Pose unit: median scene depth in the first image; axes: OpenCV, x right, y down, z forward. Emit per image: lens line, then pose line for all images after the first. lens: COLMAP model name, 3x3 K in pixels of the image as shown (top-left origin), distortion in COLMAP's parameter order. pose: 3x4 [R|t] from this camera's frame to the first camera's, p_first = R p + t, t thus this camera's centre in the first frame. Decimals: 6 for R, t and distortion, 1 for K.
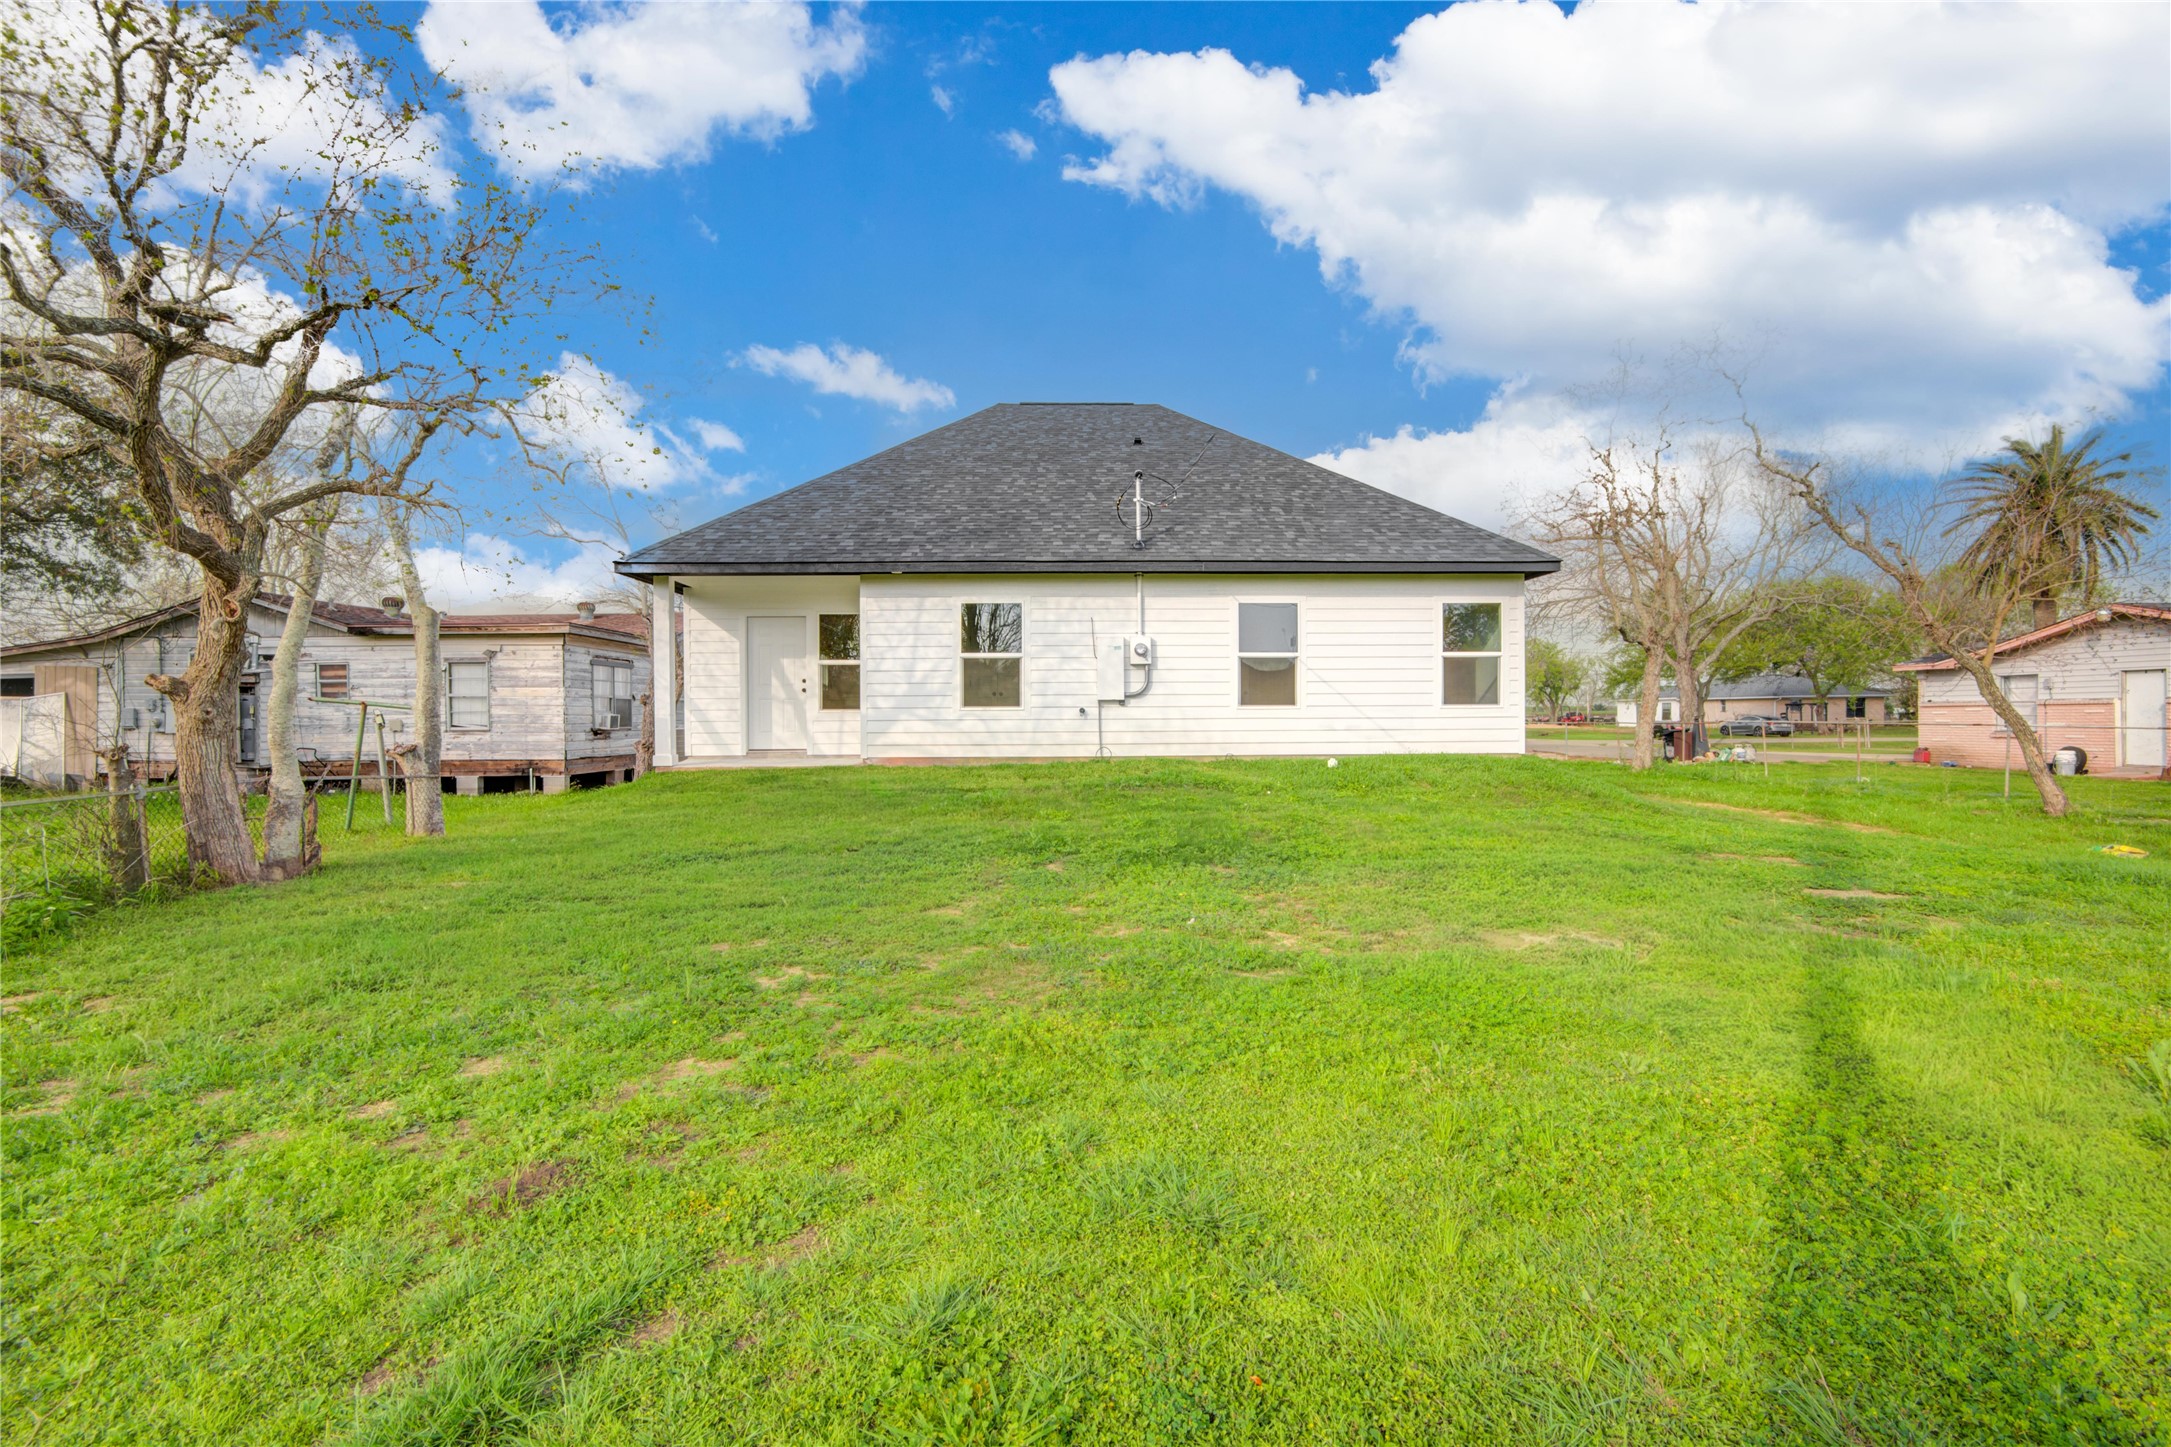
lens RADIAL K [[980.8, 0, 1085.9], [0, 980.8, 724.3], [0, 0, 1]] dist [0.003227, -0.003835]
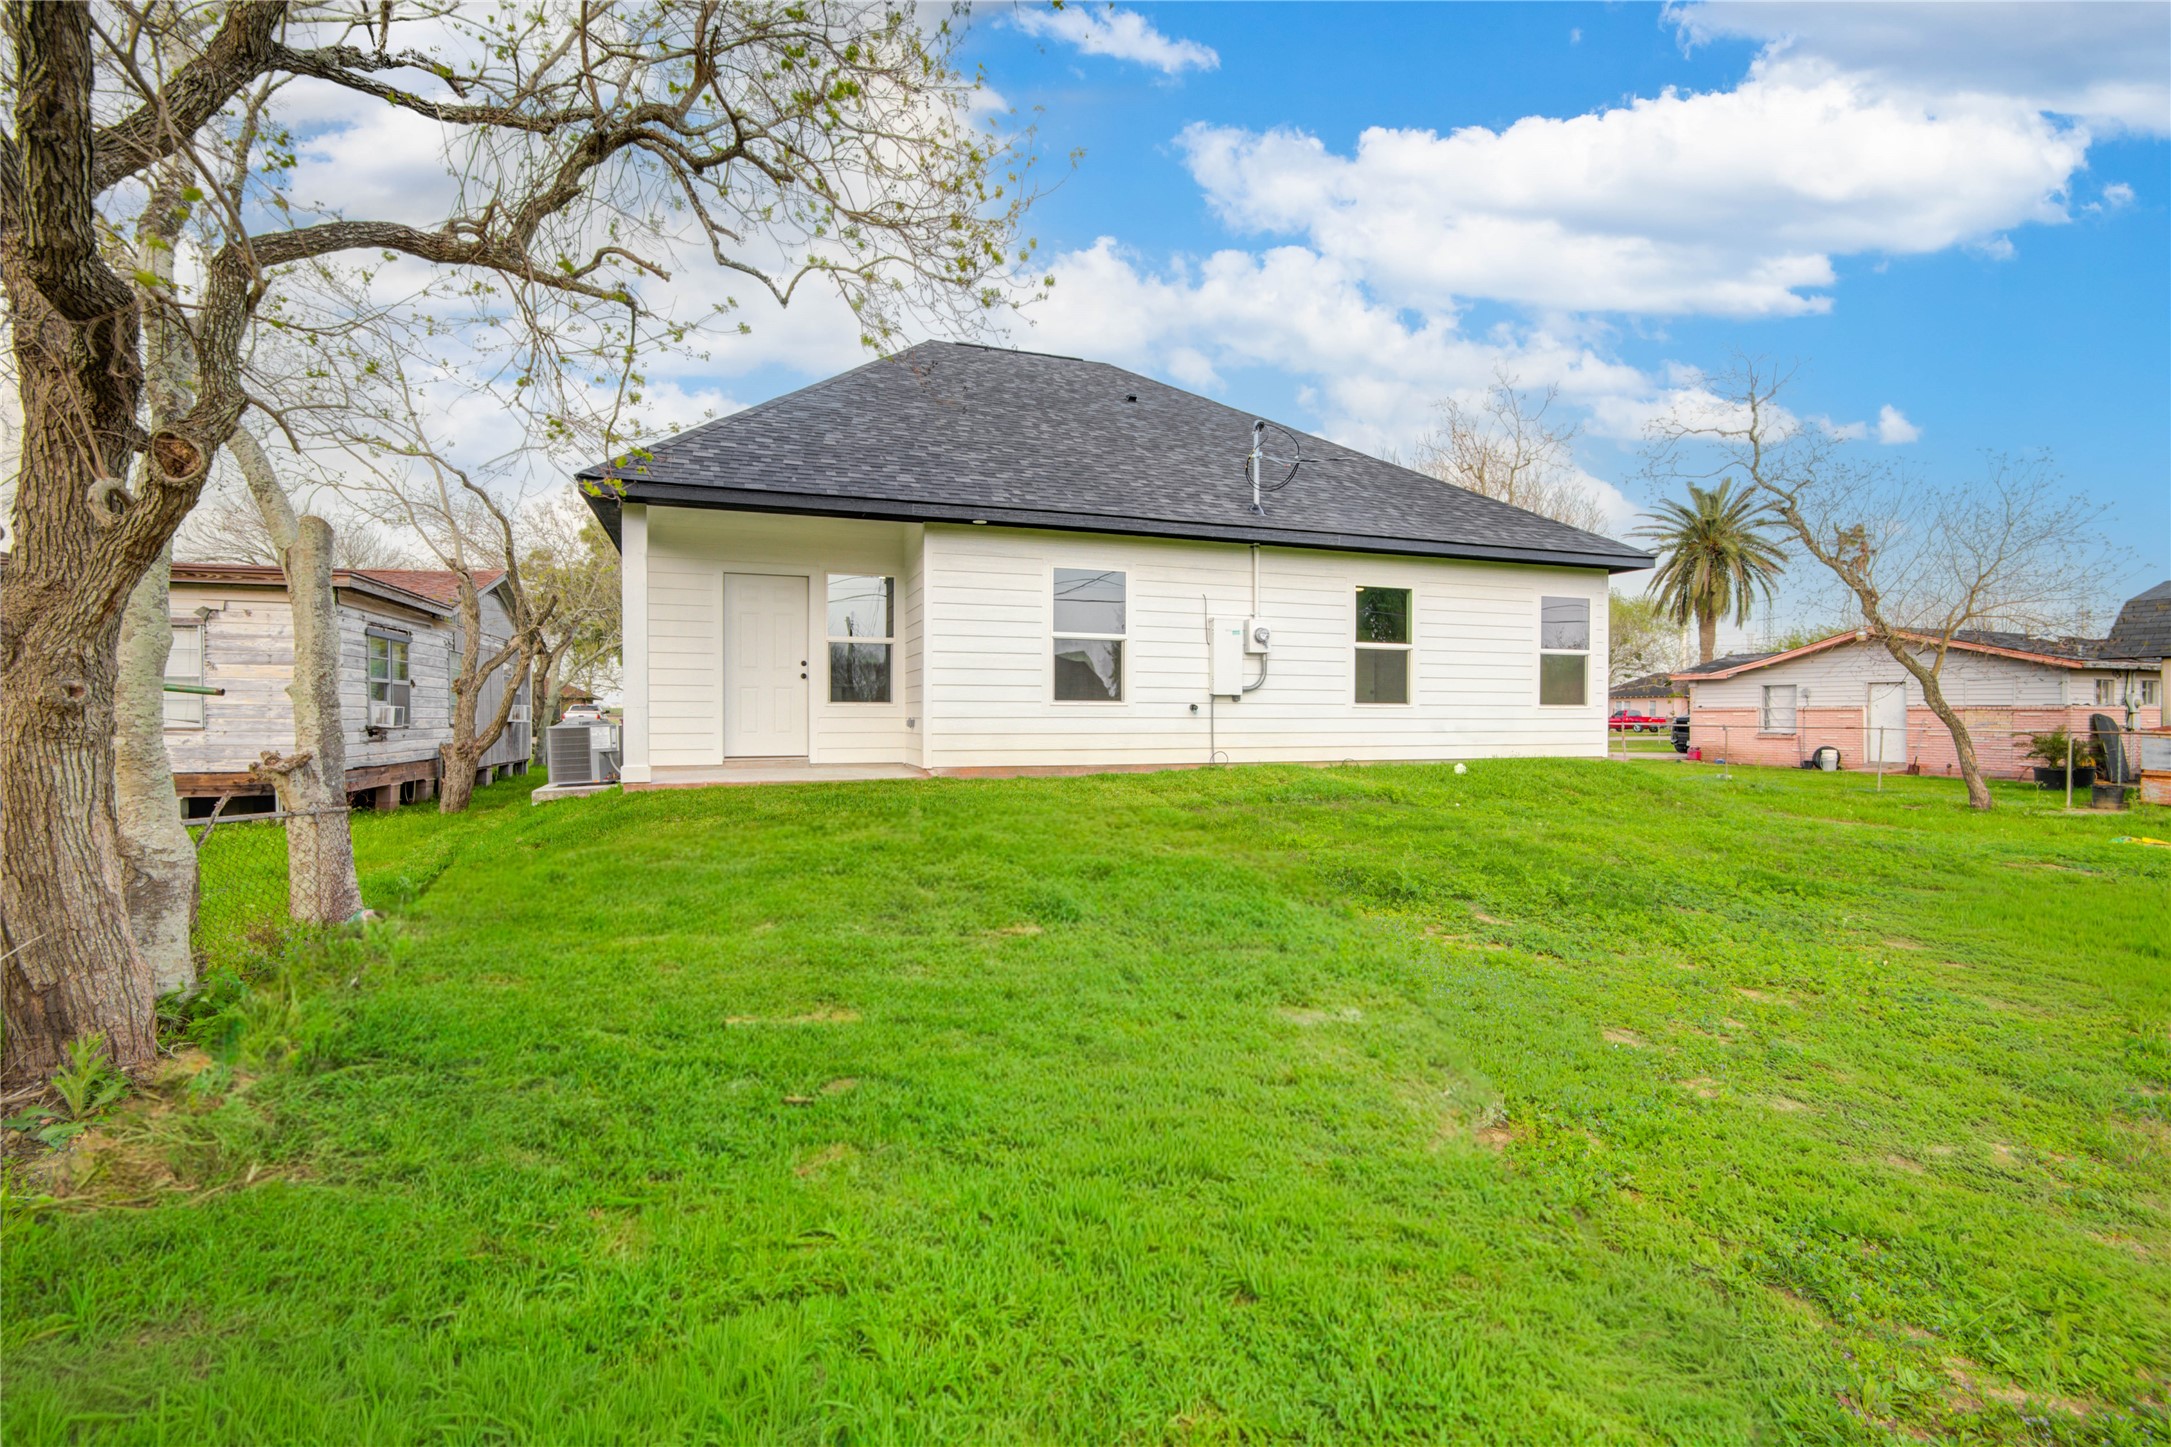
lens RADIAL K [[980.8, 0, 1076.3], [0, 980.8, 721.0], [0, 0, 1]] dist [0.003227, -0.003835]
pose [[0.951427, 0.005793, 0.307820, -0.342658], [-0.004920, 0.999981, -0.003612, 0.000956], [-0.307835, 0.001922, 0.951438, 0.252962]]
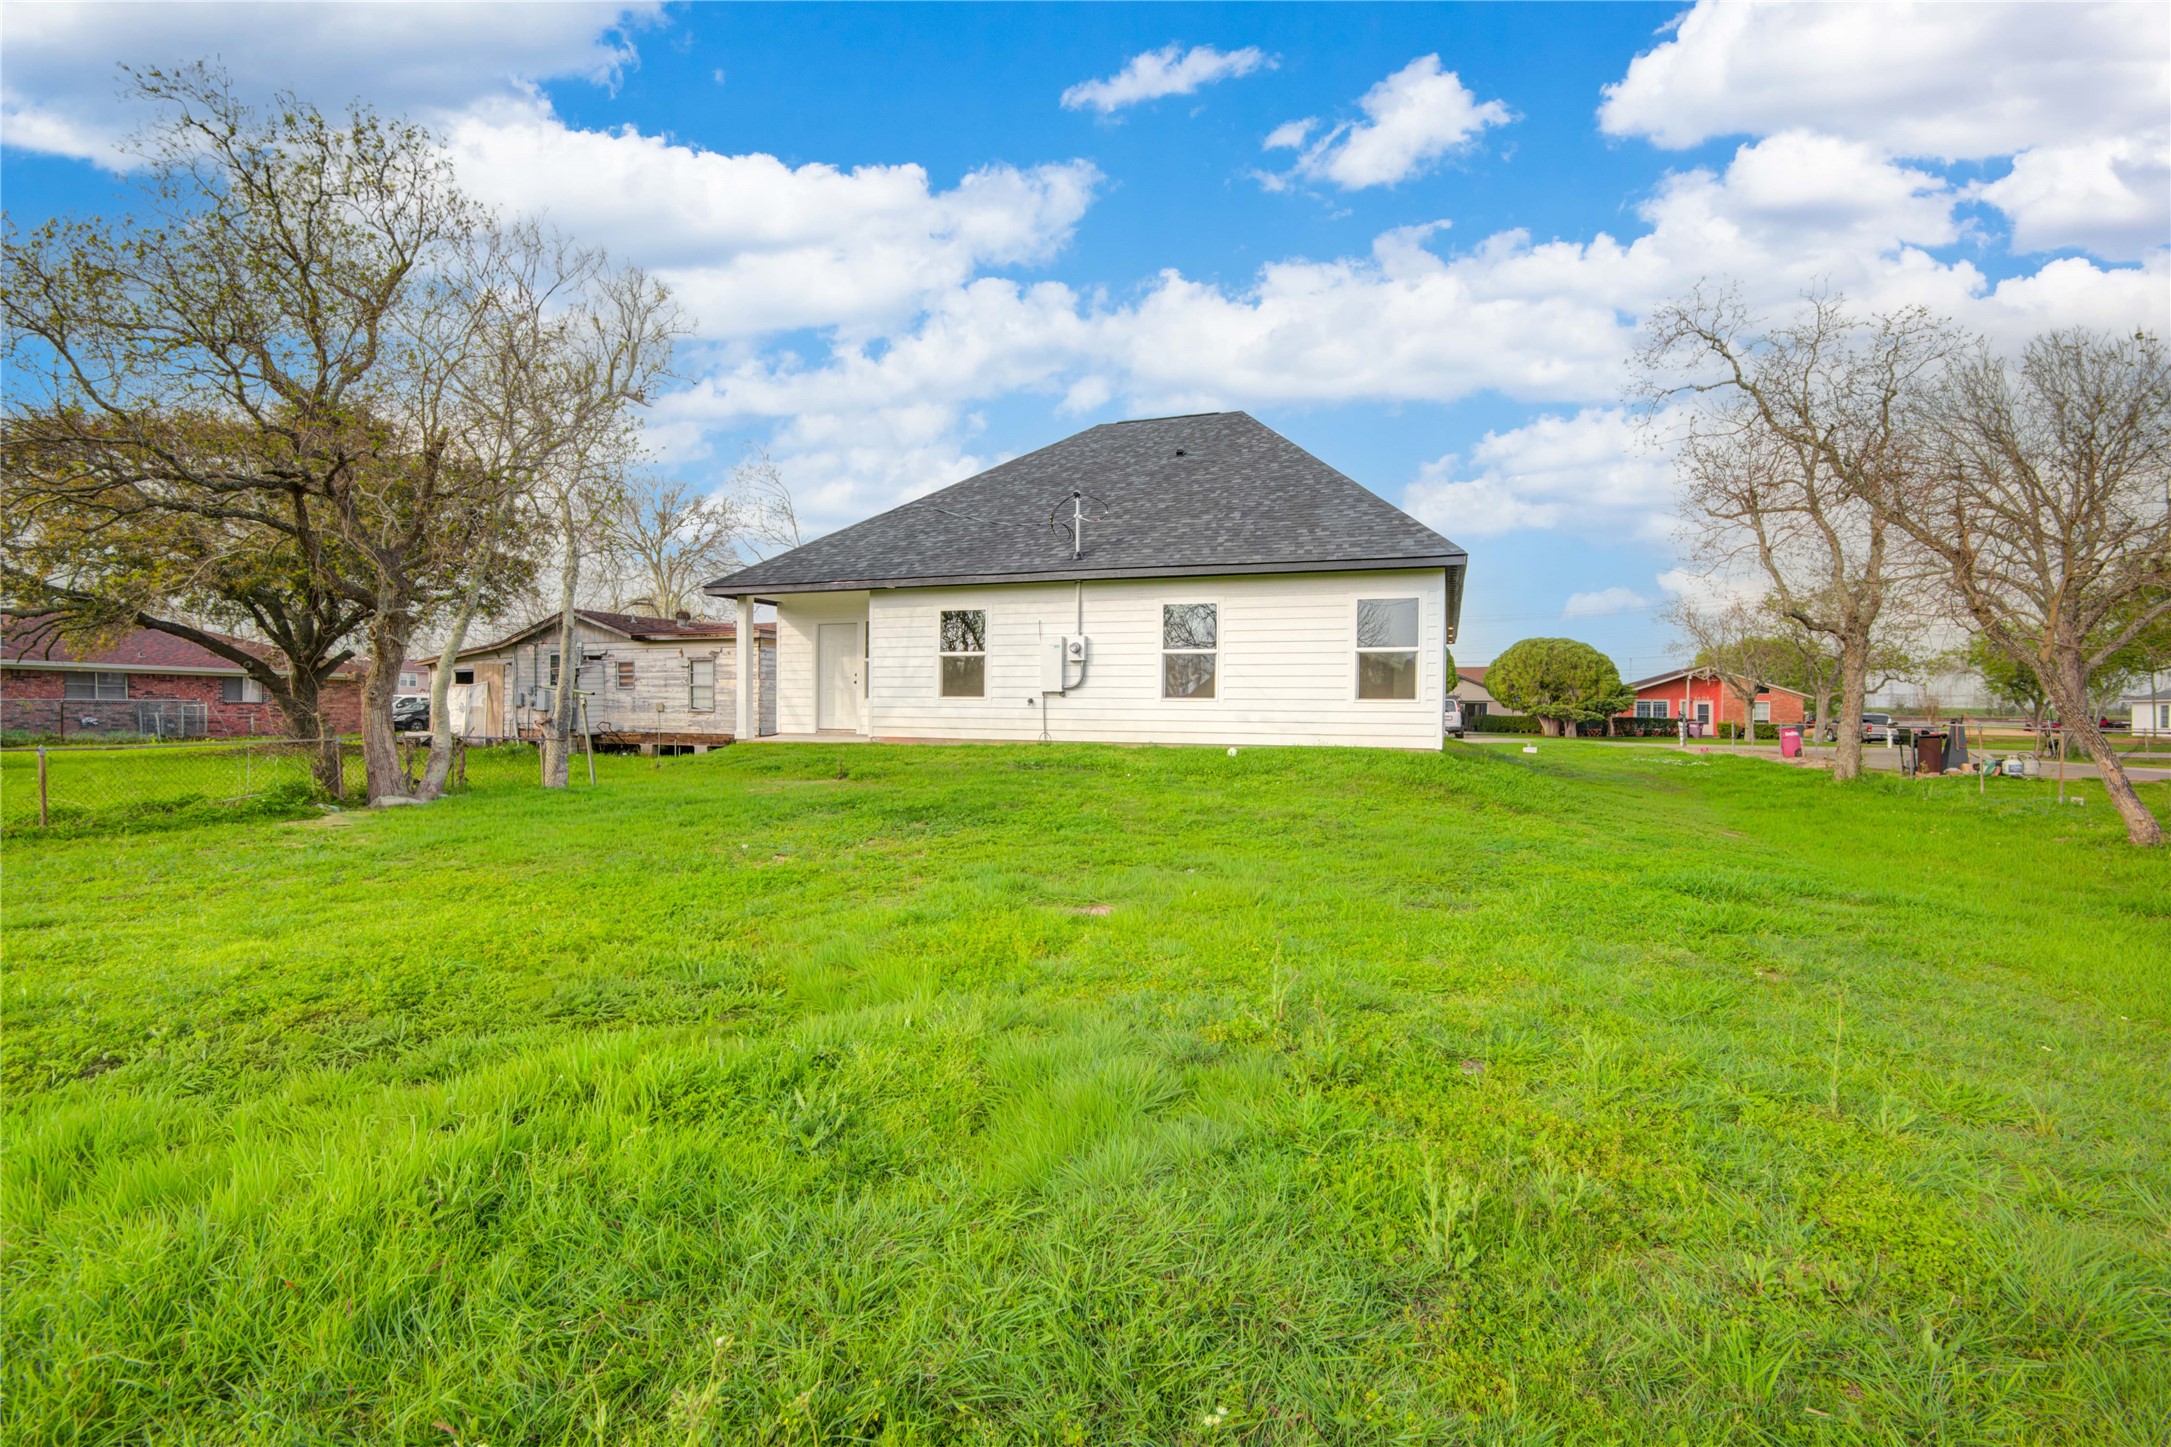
lens RADIAL K [[980.8, 0, 1081.1], [0, 980.8, 719.6], [0, 0, 1]] dist [0.003227, -0.003835]
pose [[0.925329, 0.018612, -0.378709, 0.487994], [-0.017663, 0.999826, 0.005980, 0.000412], [0.378754, 0.001156, 0.925497, -0.052336]]
